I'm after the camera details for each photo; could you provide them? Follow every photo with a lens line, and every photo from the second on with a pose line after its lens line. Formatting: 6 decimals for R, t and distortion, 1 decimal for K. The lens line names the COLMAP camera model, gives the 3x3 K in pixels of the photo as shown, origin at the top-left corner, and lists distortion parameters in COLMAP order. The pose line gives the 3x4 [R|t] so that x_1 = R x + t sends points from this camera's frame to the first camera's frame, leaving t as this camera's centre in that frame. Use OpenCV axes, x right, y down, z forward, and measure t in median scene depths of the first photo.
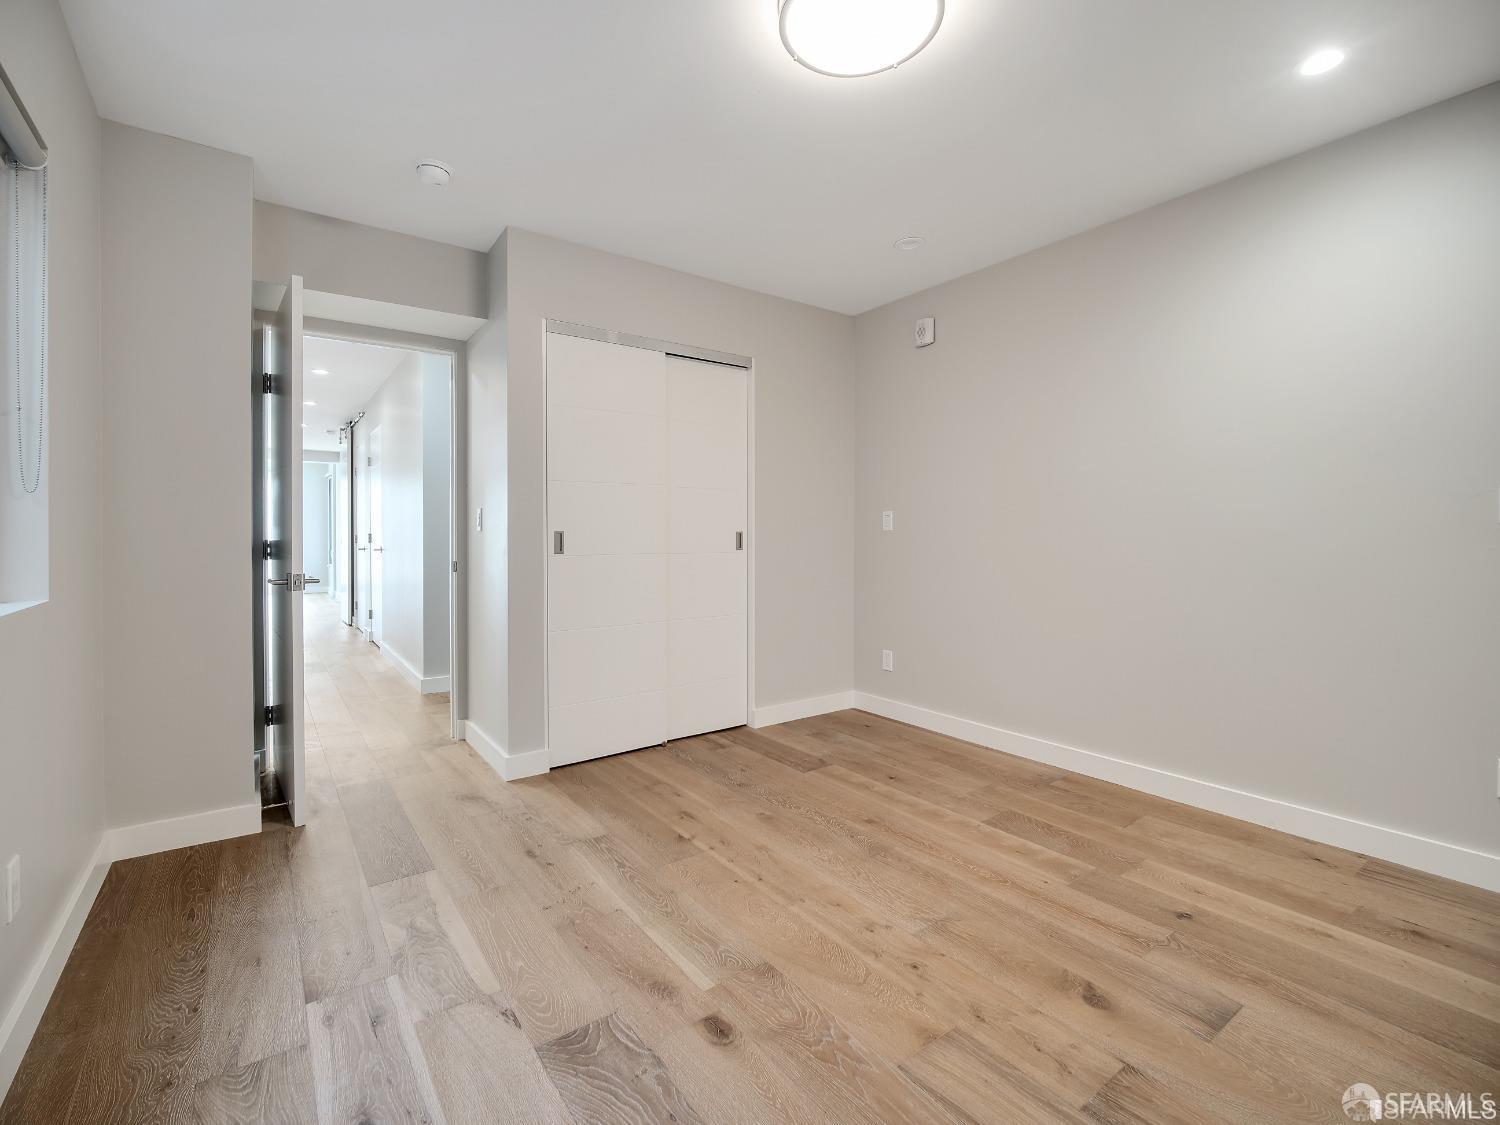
lens RADIAL K [[678.6, 0, 742.9], [0, 678.6, 545.5], [0, 0, 1]] dist [-0.018613, -0.000172]
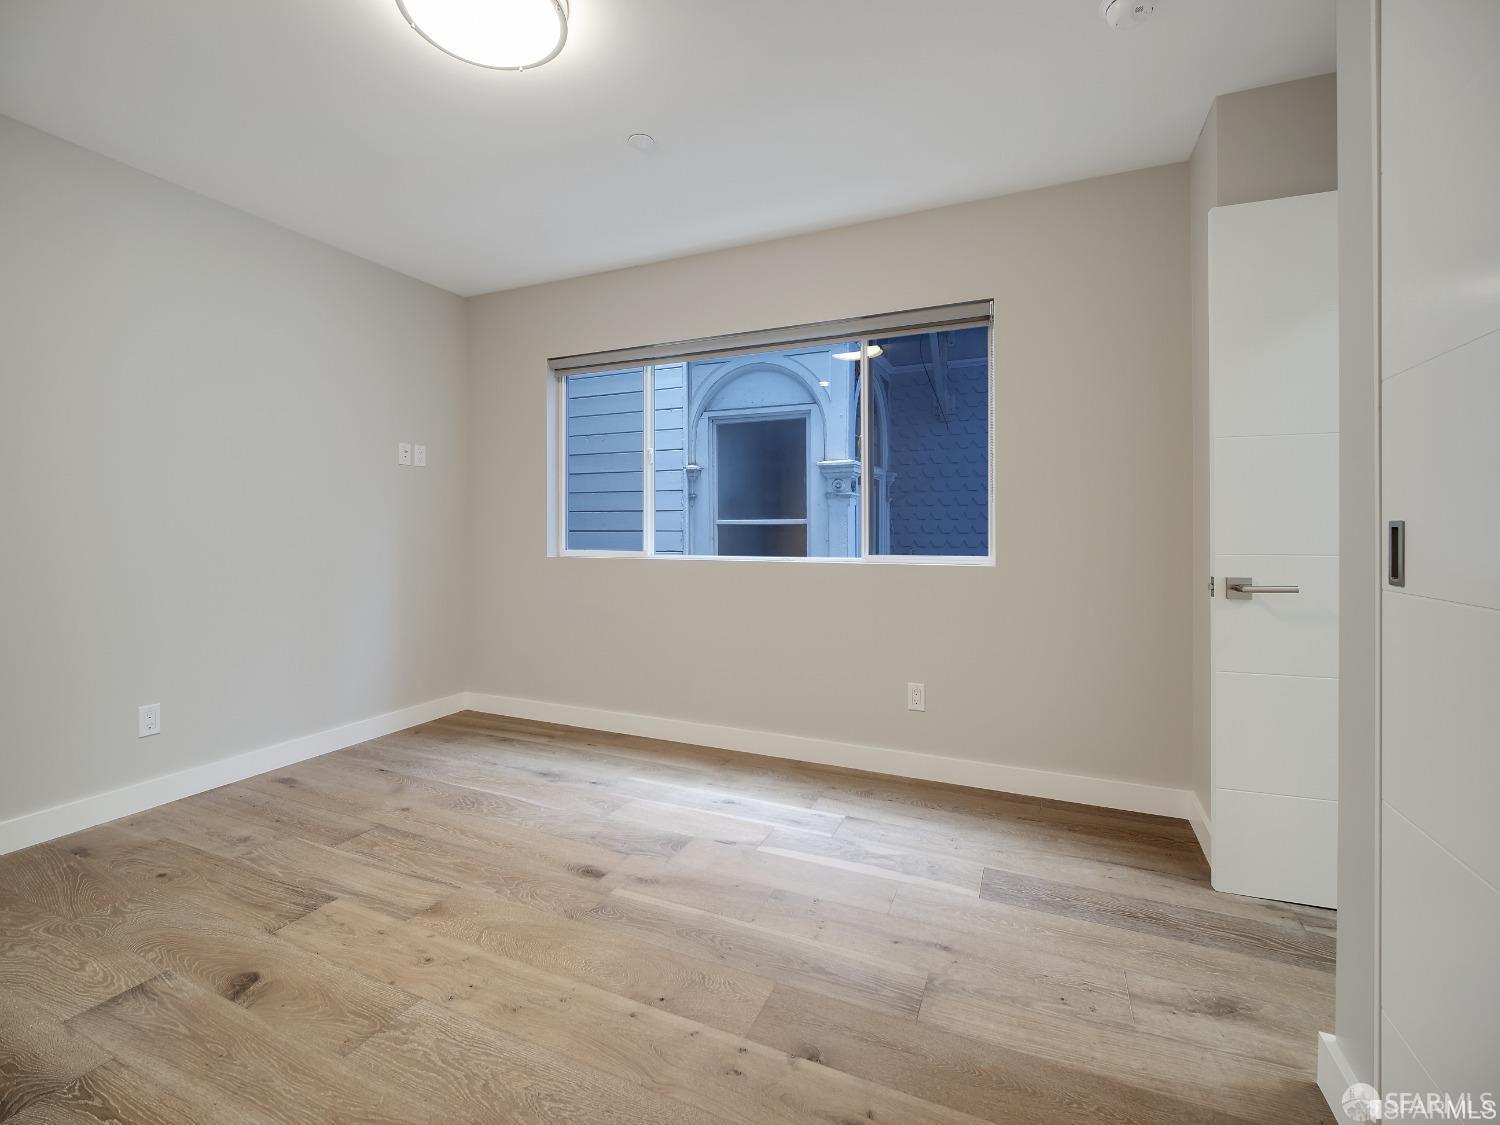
lens RADIAL K [[680.3, 0, 735.4], [0, 680.3, 532.2], [0, 0, 1]] dist [-0.003765, -0.000823]
pose [[-0.870168, 0.005362, -0.492727, 0.266267], [-0.010231, 0.999529, 0.028947, -0.030670], [0.492650, 0.030230, -0.869702, 1.570023]]
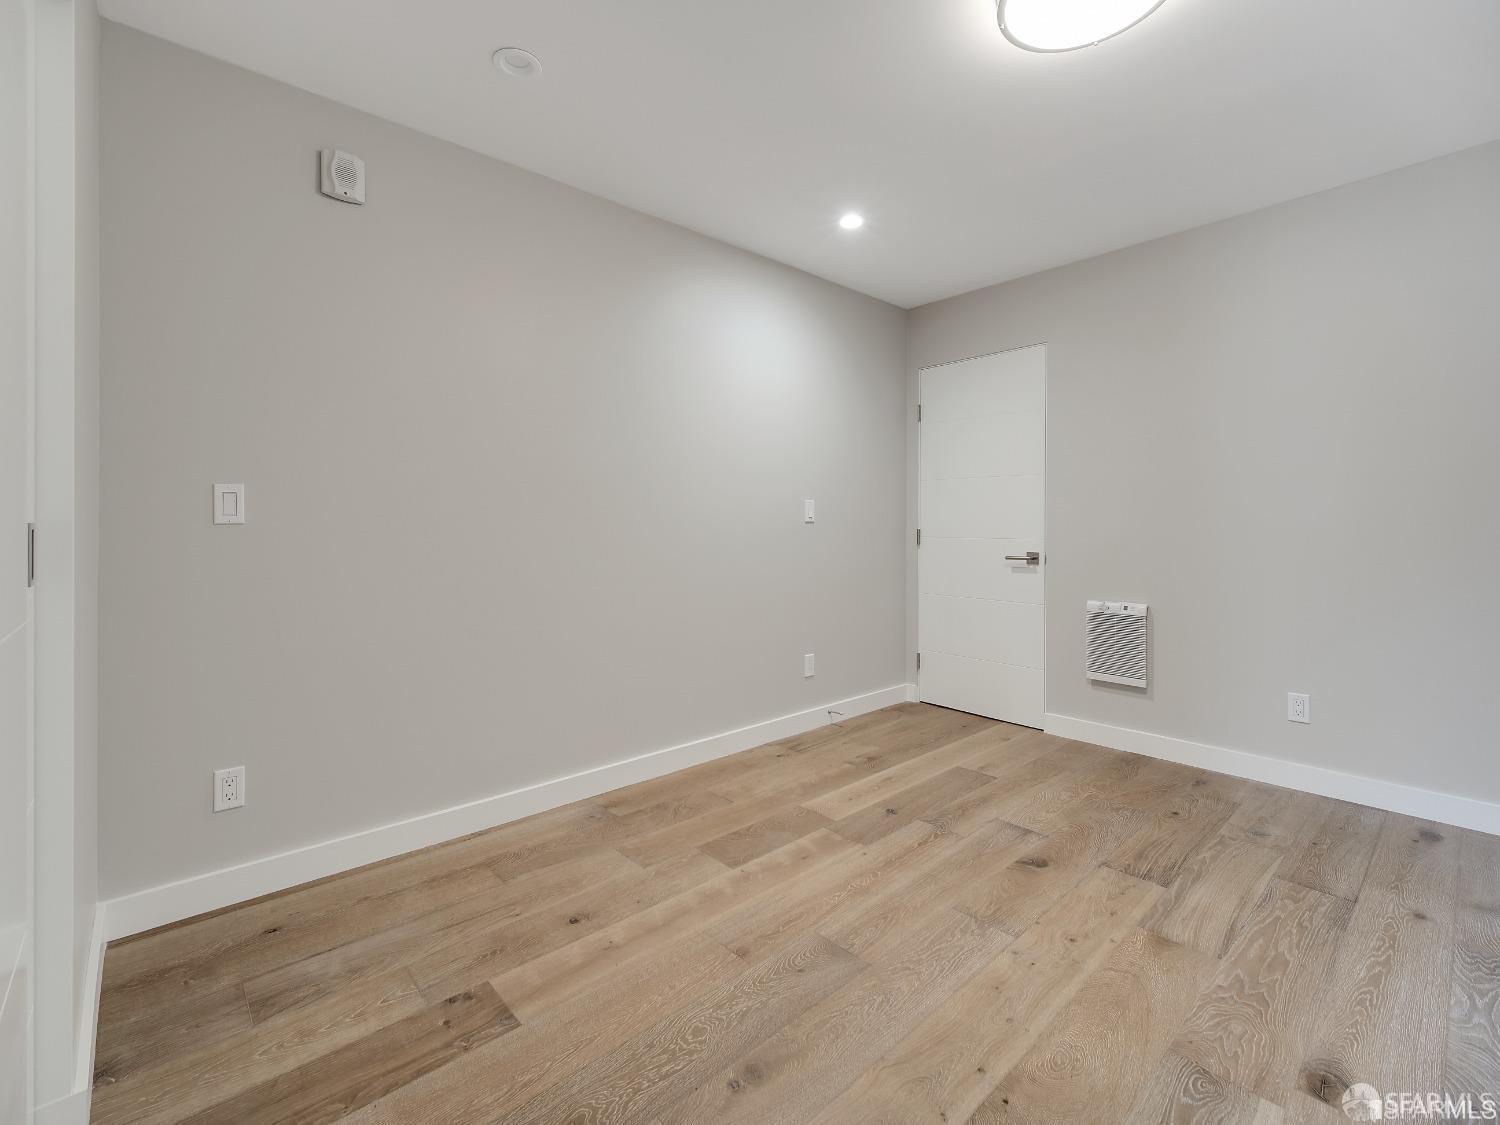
lens RADIAL K [[671.9, 0, 741.3], [0, 671.9, 542.2], [0, 0, 1]] dist [-0.003274, -0.000913]
pose [[-0.104653, -0.025080, 0.994192, -0.537132], [0.021696, 0.999386, 0.027495, -0.024049], [-0.994272, 0.024447, -0.104045, 1.212119]]
